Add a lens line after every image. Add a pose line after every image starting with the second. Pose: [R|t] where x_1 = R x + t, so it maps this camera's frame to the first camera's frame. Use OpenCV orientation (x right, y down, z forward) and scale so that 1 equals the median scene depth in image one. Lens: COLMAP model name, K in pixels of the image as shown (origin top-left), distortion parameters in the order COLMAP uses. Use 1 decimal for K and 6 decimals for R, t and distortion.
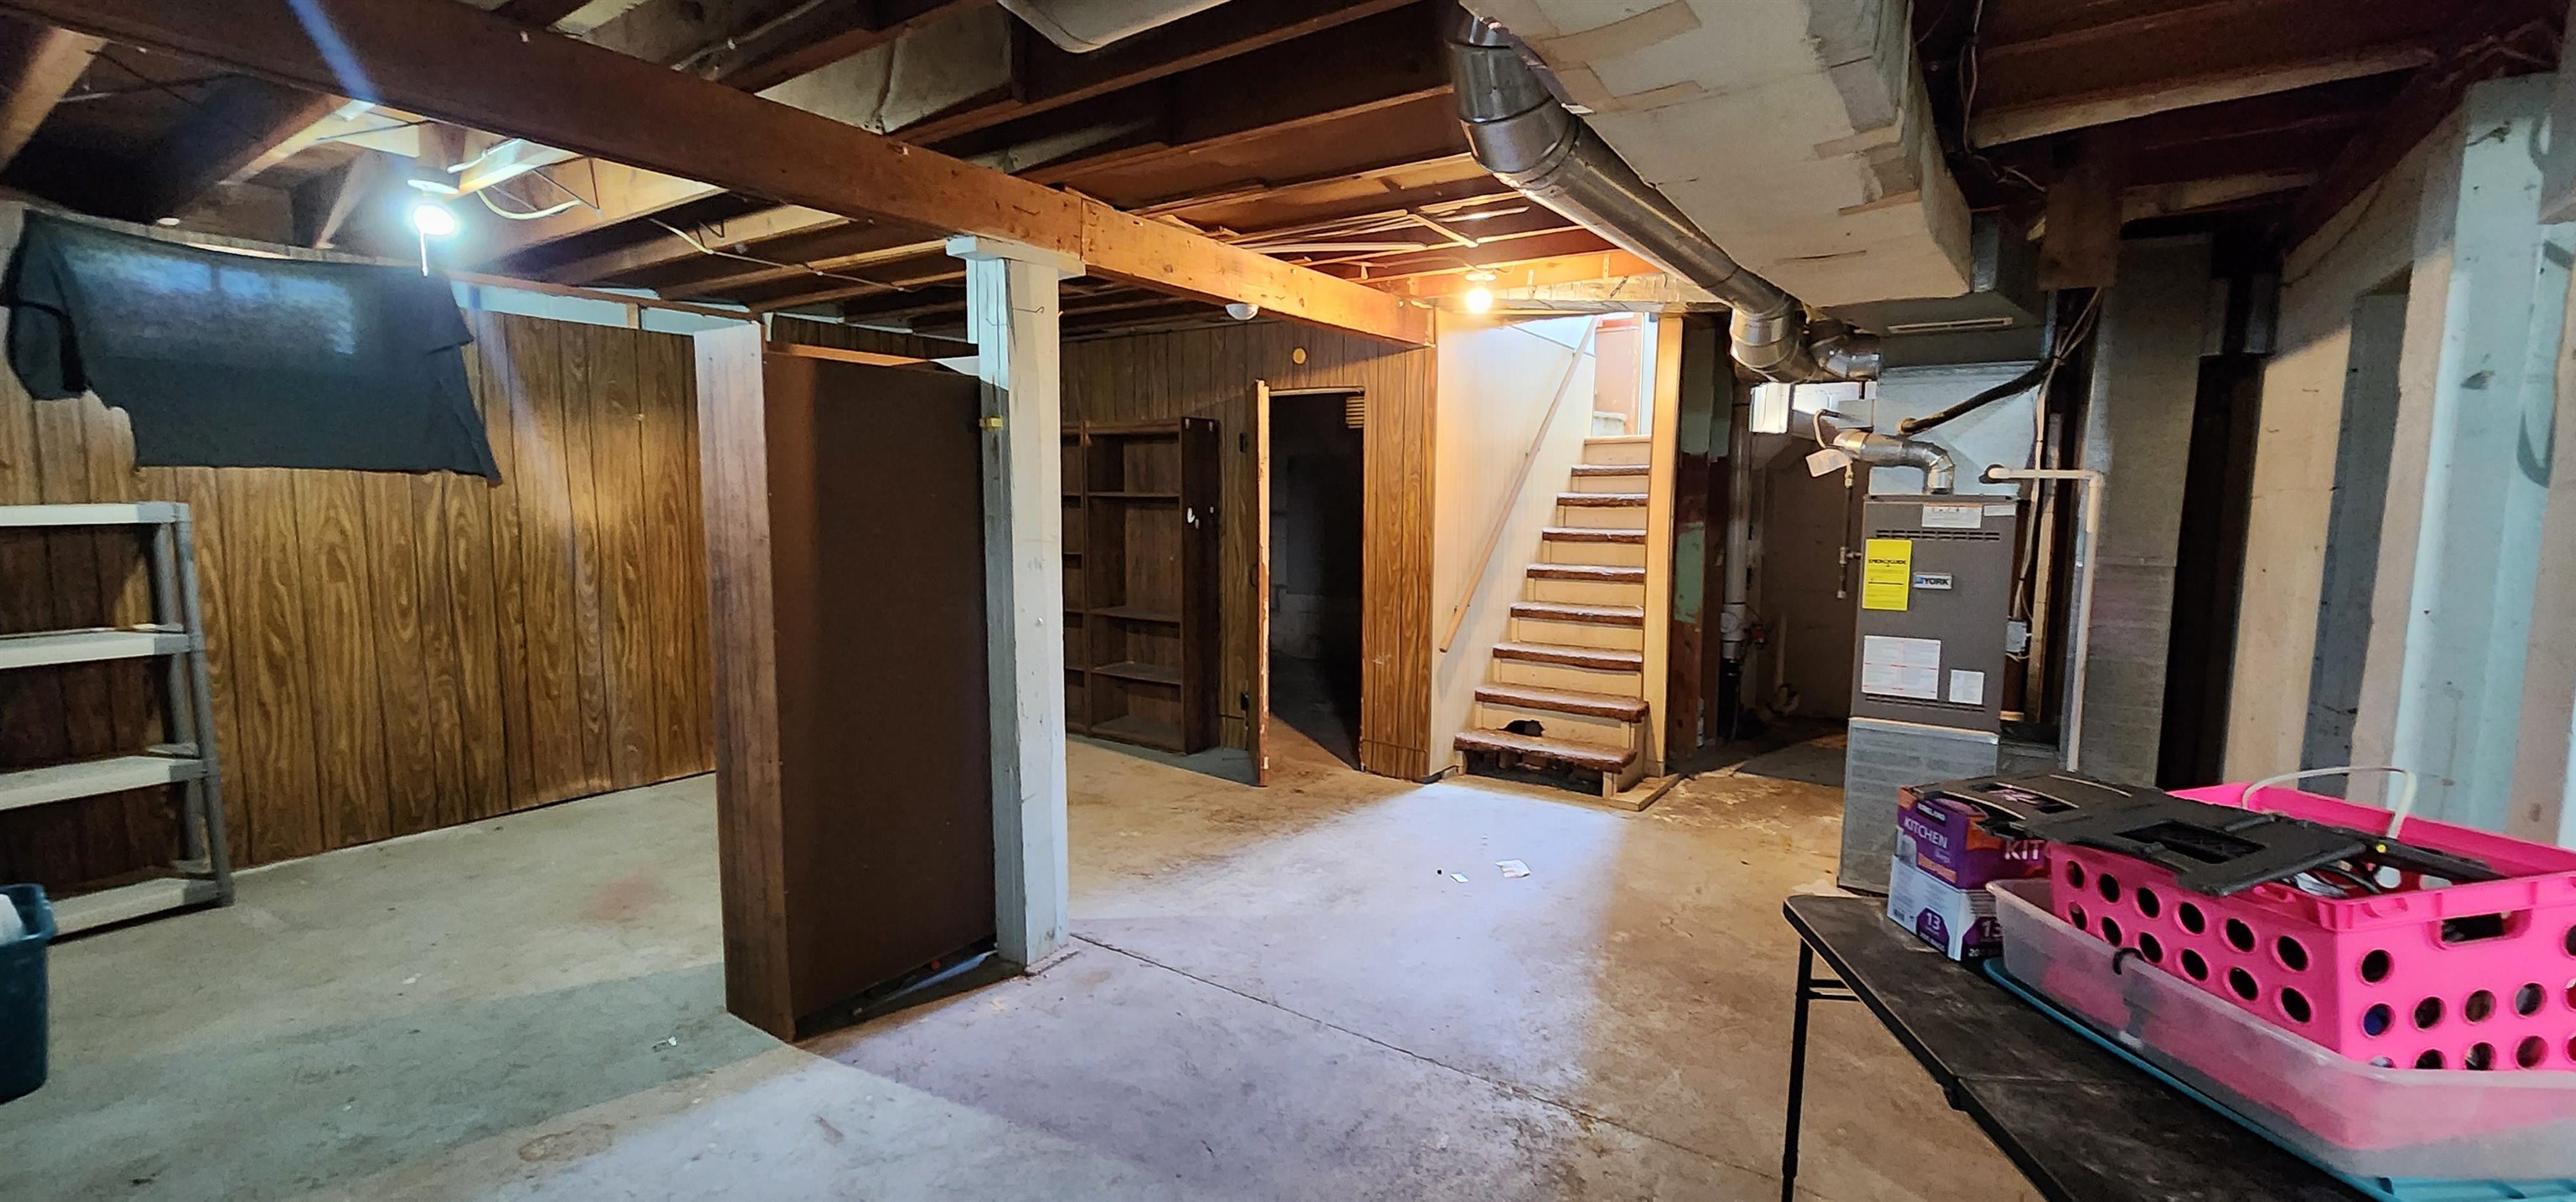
lens RADIAL K [[1050.8, 0, 1286.6], [0, 1050.8, 599.5], [0, 0, 1]] dist [-0.001103, 0.001419]
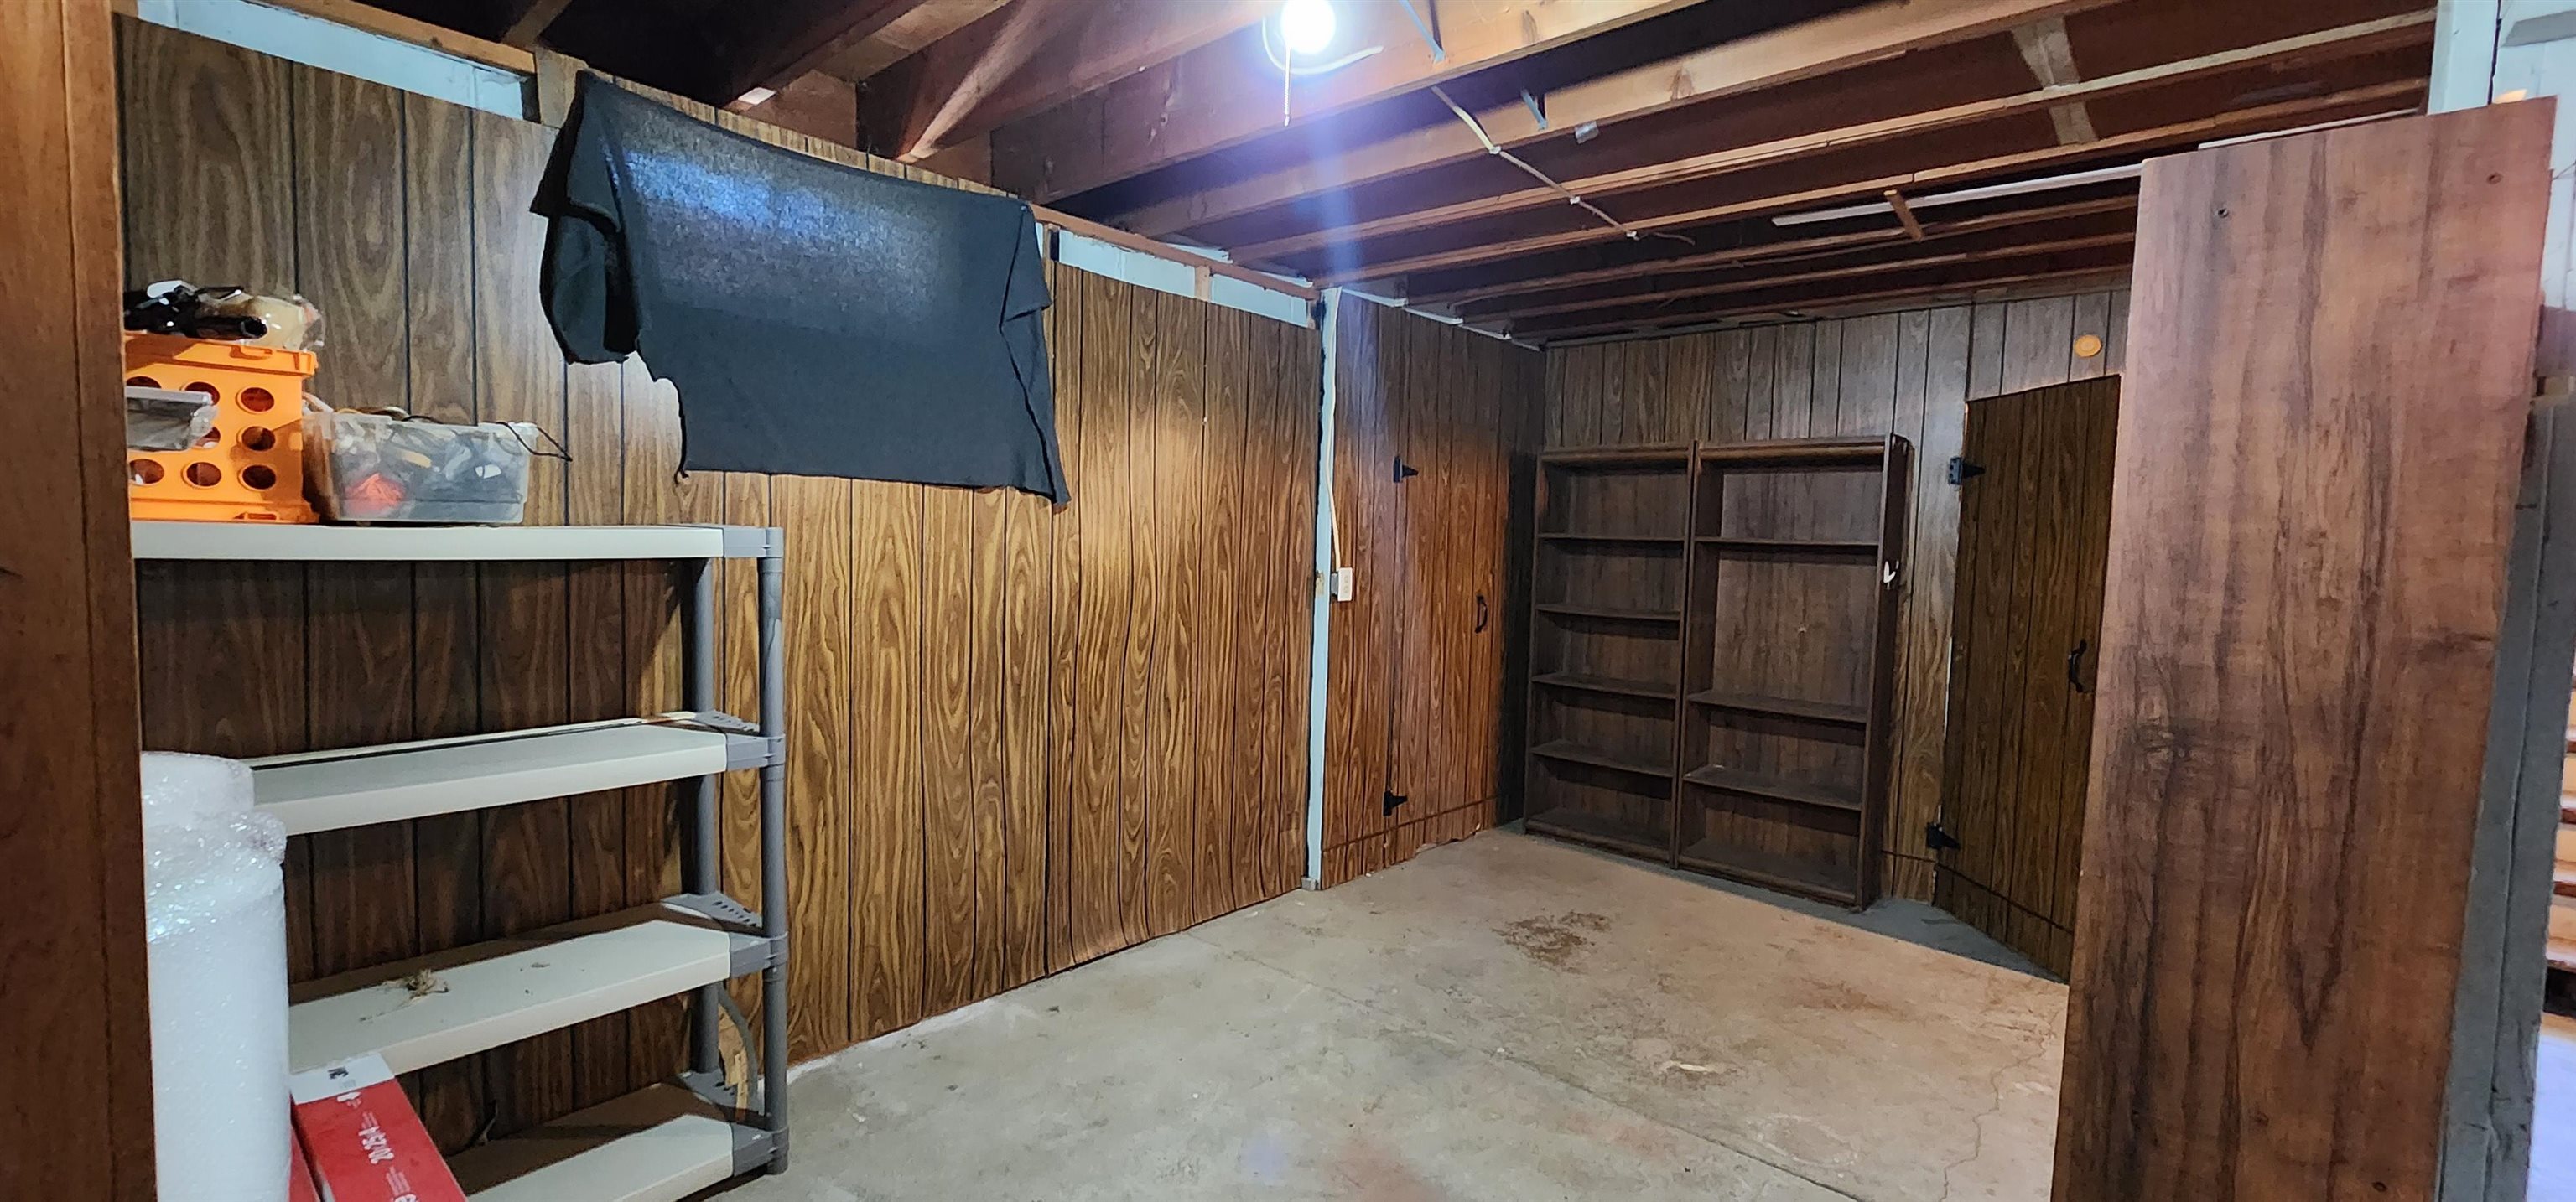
lens RADIAL K [[1050.8, 0, 1291.4], [0, 1050.8, 598.7], [0, 0, 1]] dist [-0.001103, 0.001419]
pose [[0.993412, 0.026574, -0.111478, -0.536289], [-0.031324, 0.998665, -0.041076, -0.026570], [0.110237, 0.044297, 0.992918, 0.331247]]
